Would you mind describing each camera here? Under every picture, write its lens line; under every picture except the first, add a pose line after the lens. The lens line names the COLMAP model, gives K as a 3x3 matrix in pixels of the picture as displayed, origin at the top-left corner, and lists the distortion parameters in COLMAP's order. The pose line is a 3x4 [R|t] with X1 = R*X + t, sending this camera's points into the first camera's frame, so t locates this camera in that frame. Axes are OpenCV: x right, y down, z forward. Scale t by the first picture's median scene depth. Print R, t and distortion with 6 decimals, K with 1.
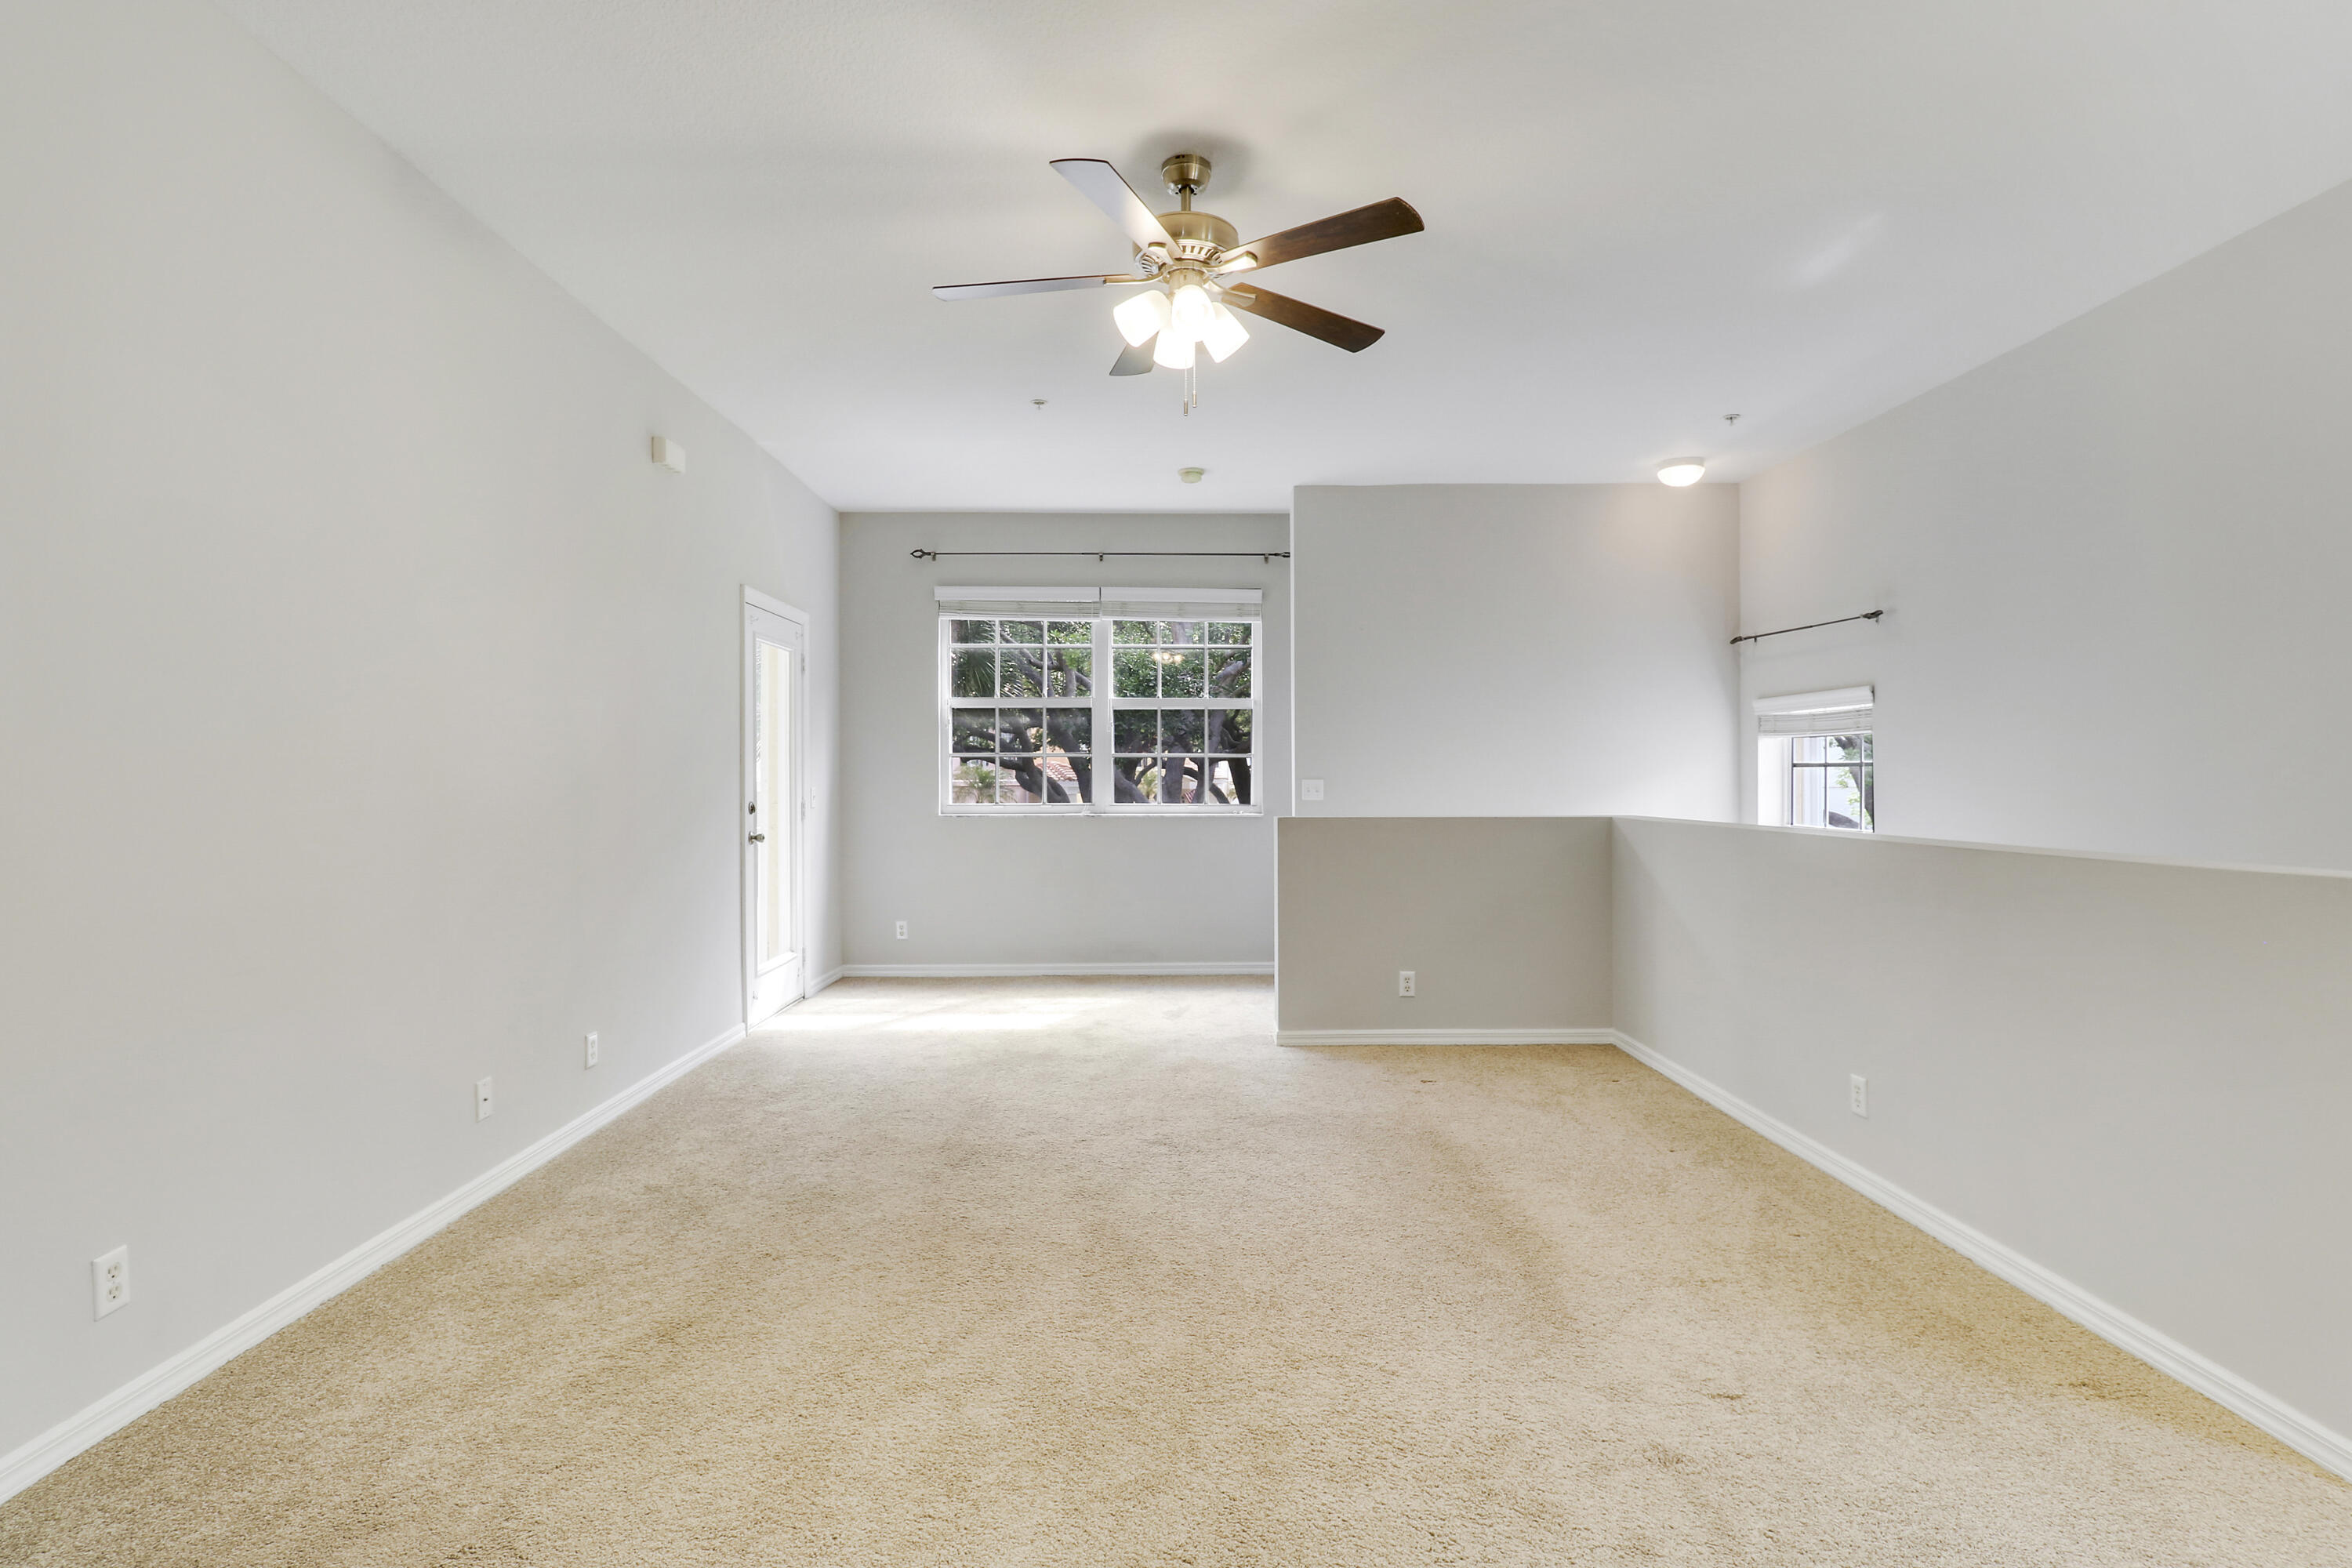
lens RADIAL K [[1095.2, 0, 1182.4], [0, 1095.2, 777.5], [0, 0, 1]] dist [0.000530, -0.014658]
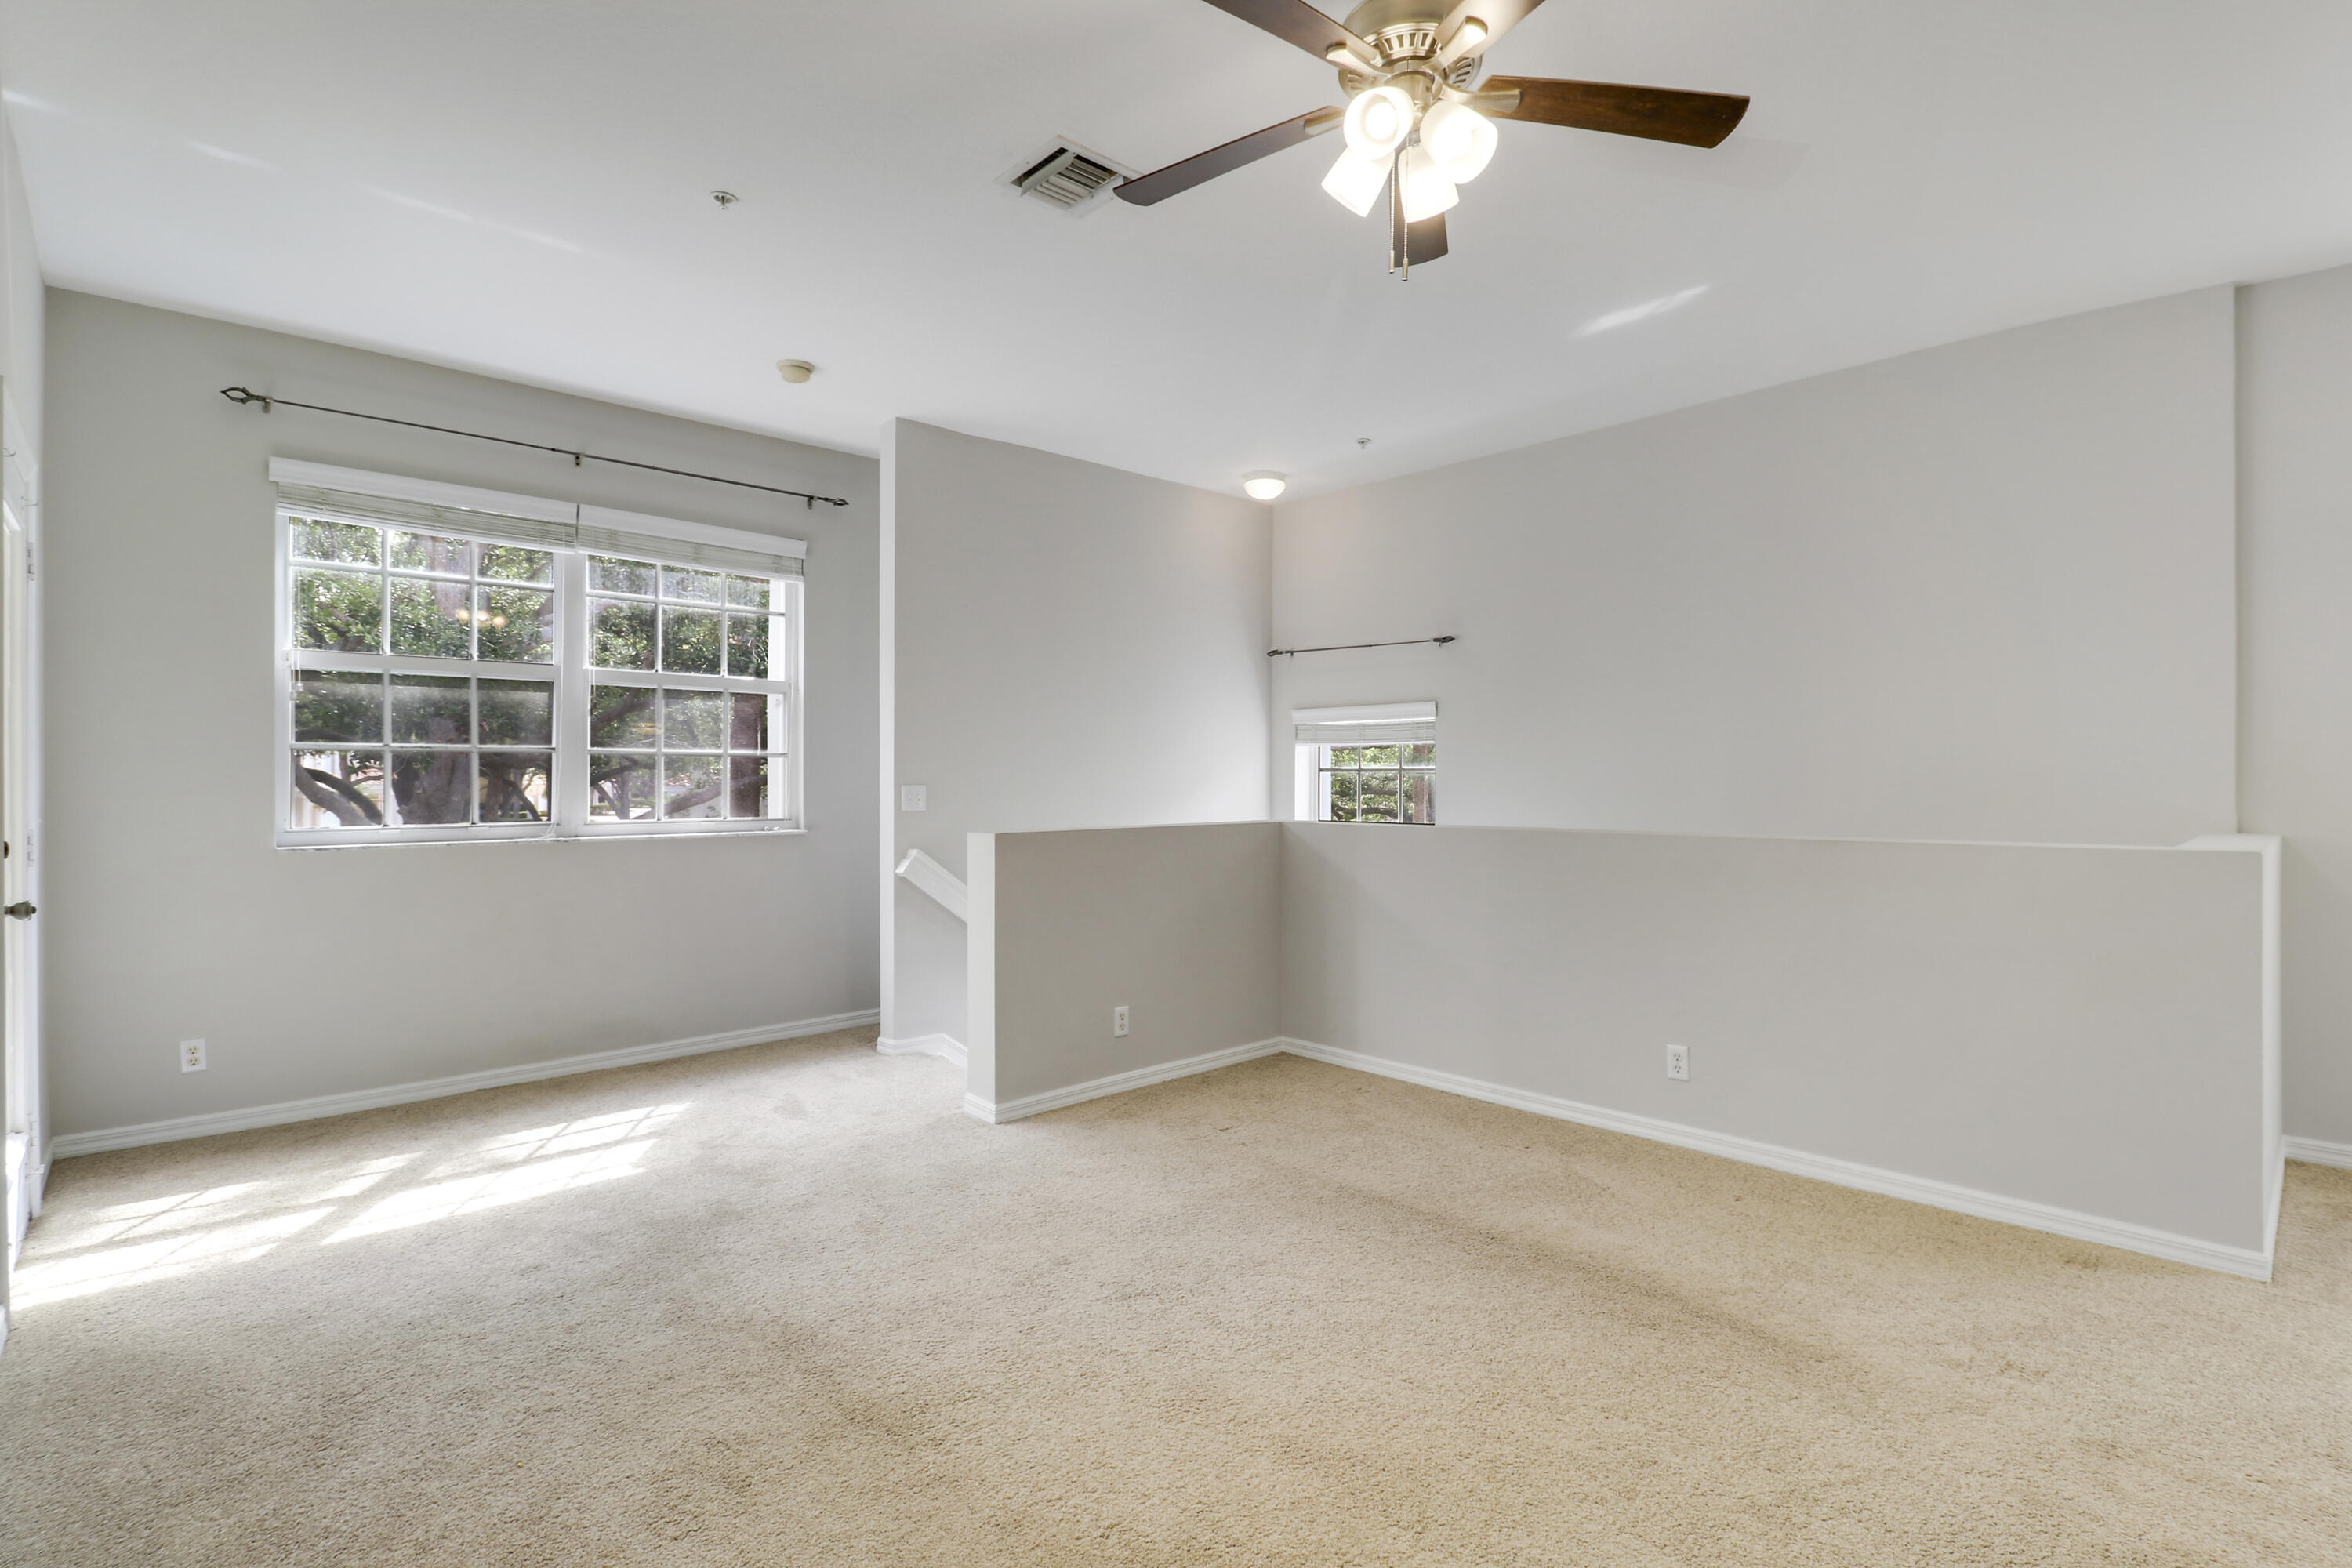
lens RADIAL K [[1105.7, 0, 1176.0], [0, 1105.7, 784.0], [0, 0, 1]] dist [-0.011616, -0.000872]
pose [[0.742749, -0.002403, 0.669566, -0.287891], [0.001500, 0.999997, 0.001925, -0.000193], [-0.669568, -0.000426, 0.742750, 0.270180]]
